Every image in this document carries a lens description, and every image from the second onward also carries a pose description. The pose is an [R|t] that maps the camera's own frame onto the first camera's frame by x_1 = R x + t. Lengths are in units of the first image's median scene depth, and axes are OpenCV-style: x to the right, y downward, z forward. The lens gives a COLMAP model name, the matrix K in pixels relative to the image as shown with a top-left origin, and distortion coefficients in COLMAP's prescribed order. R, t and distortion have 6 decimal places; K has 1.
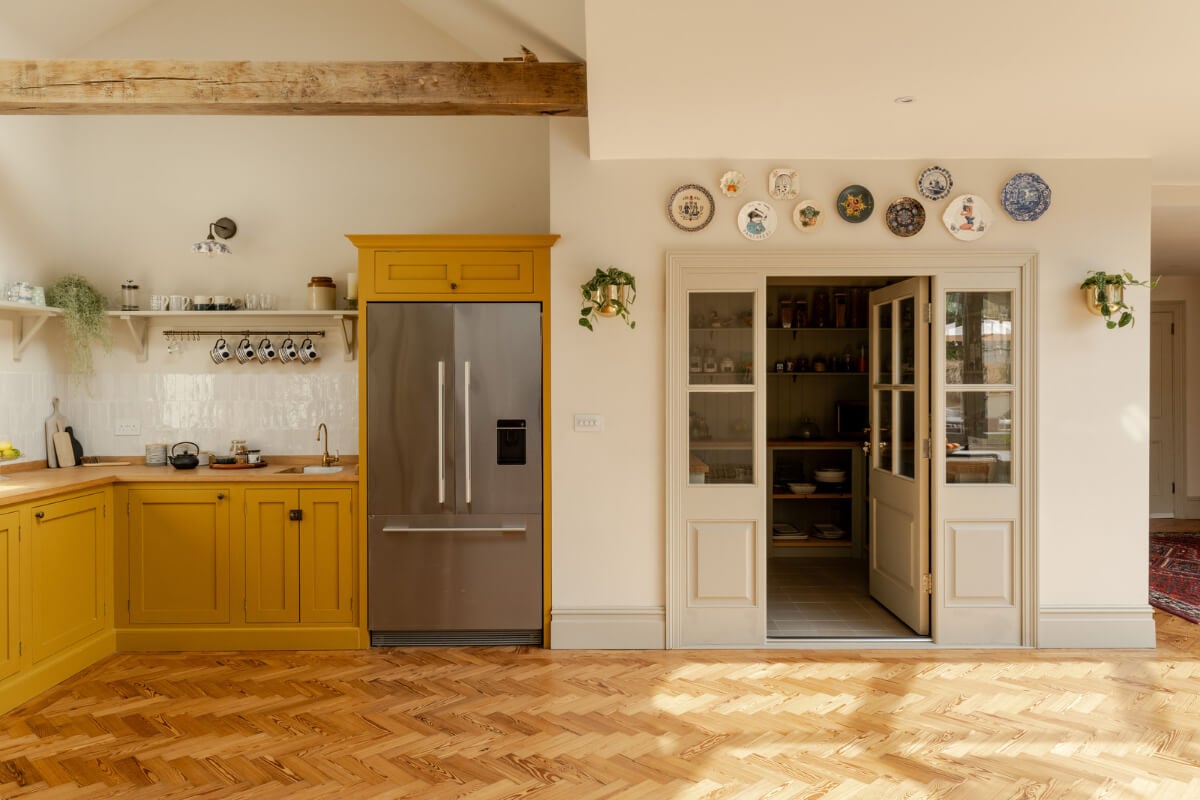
lens RADIAL K [[898.5, 0, 600.0], [0, 898.5, 400.0], [0, 0, 1]] dist [-0.001052, -0.000622]
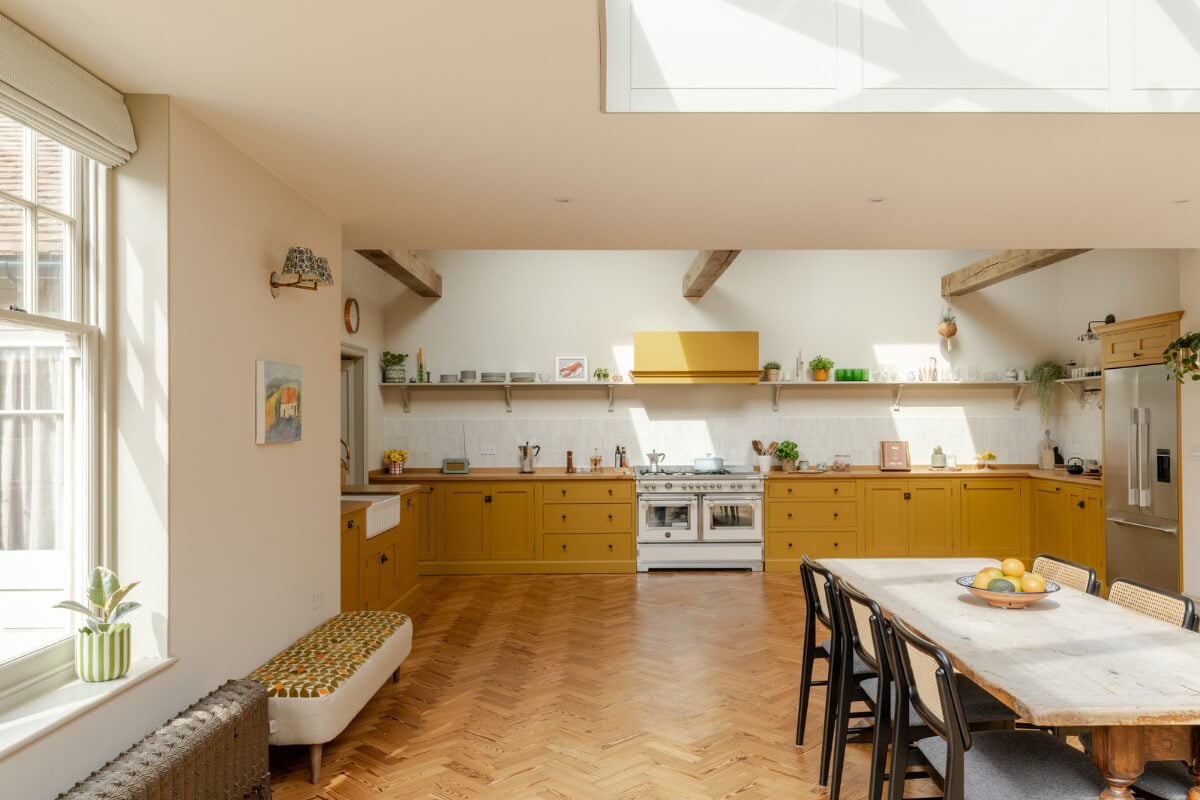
lens RADIAL K [[898.5, 0, 600.0], [0, 898.5, 400.0], [0, 0, 1]] dist [-0.001052, -0.000622]
pose [[-0.015414, -0.022298, -0.999633, 1.278990], [-0.016937, 0.999614, -0.022036, -0.007959], [0.999738, 0.016591, -0.015786, 0.164440]]
